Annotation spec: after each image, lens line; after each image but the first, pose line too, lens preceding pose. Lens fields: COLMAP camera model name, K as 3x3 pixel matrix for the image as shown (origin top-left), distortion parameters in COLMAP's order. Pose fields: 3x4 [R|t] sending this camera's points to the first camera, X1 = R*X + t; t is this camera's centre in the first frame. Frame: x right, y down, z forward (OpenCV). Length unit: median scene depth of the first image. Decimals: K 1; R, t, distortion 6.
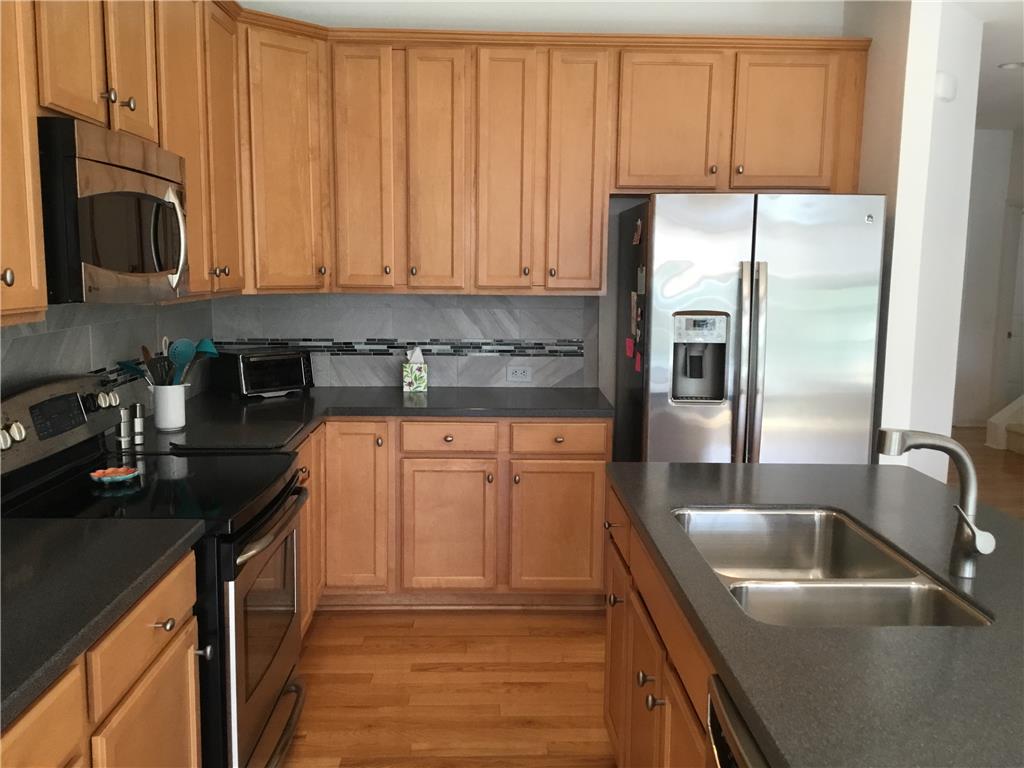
lens RADIAL K [[910.8, 0, 517.1], [0, 910.8, 384.4], [0, 0, 1]] dist [0.130850, -0.216155]
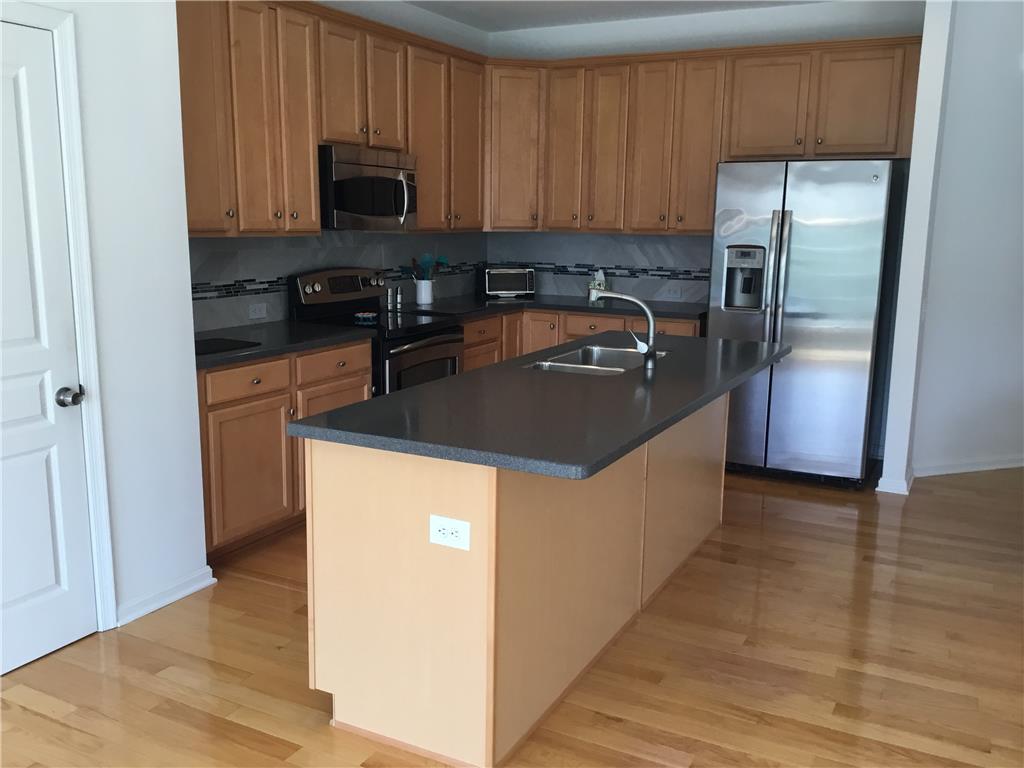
lens RADIAL K [[910.8, 0, 517.1], [0, 910.8, 384.4], [0, 0, 1]] dist [0.130850, -0.216155]
pose [[0.872031, 0.093060, -0.480523, 0.541089], [-0.069494, 0.995353, 0.066650, 0.058896], [0.484492, -0.024727, 0.874446, -0.393038]]
